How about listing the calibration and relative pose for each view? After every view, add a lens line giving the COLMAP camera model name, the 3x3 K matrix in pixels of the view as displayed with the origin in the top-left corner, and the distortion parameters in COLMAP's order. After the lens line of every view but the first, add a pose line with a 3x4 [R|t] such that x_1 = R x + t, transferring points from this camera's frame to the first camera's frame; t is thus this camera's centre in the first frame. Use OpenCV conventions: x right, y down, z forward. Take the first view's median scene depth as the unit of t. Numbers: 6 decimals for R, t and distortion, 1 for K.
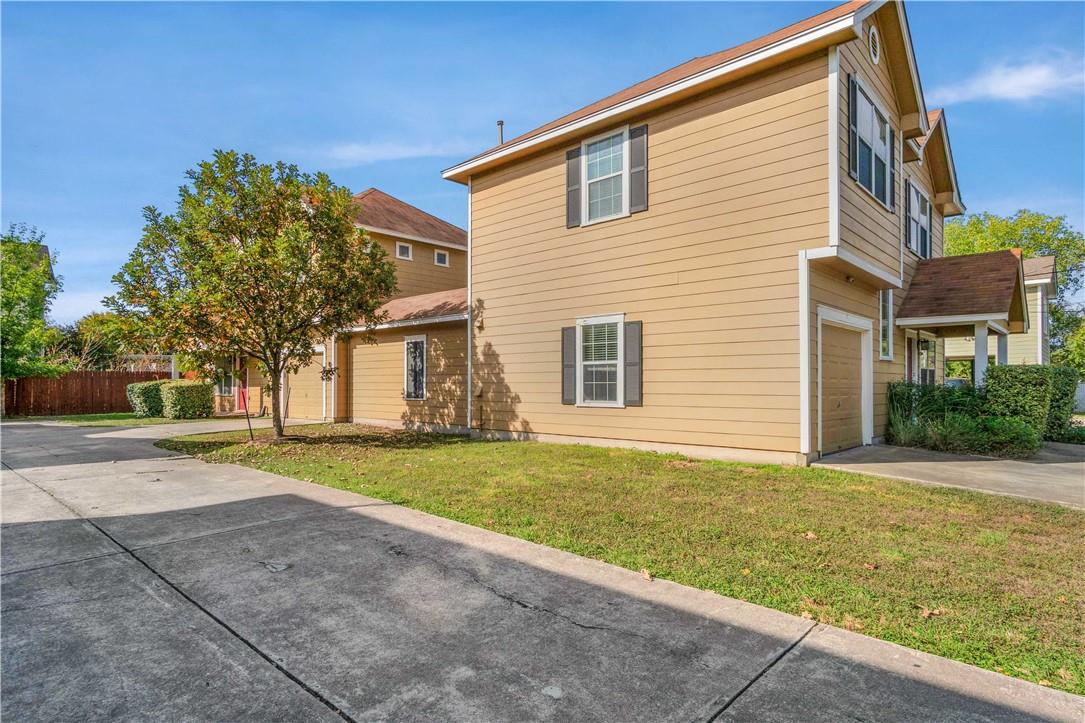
lens RADIAL K [[595.8, 0, 545.2], [0, 595.8, 377.5], [0, 0, 1]] dist [0.005041, 0.001776]
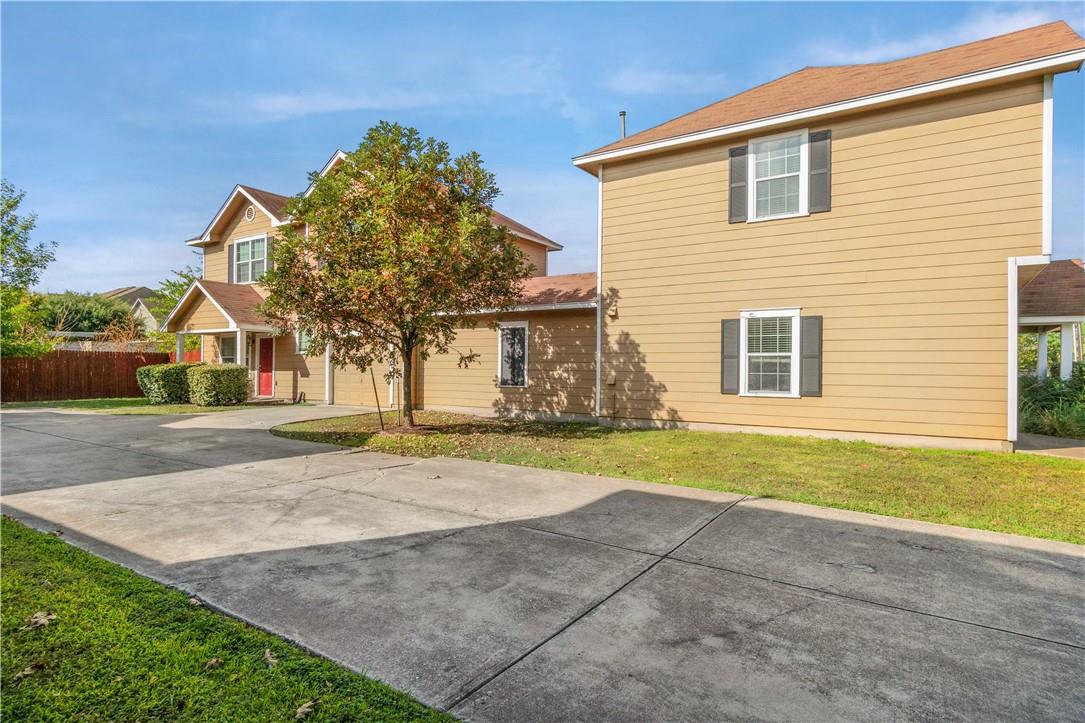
lens RADIAL K [[589.3, 0, 540.0], [0, 589.3, 362.5], [0, 0, 1]] dist [0.004768, 0.002505]
pose [[0.986462, 0.011021, 0.163619, -0.451720], [-0.011543, 0.999931, 0.002237, -0.007988], [-0.163583, -0.004095, 0.986521, 0.045990]]
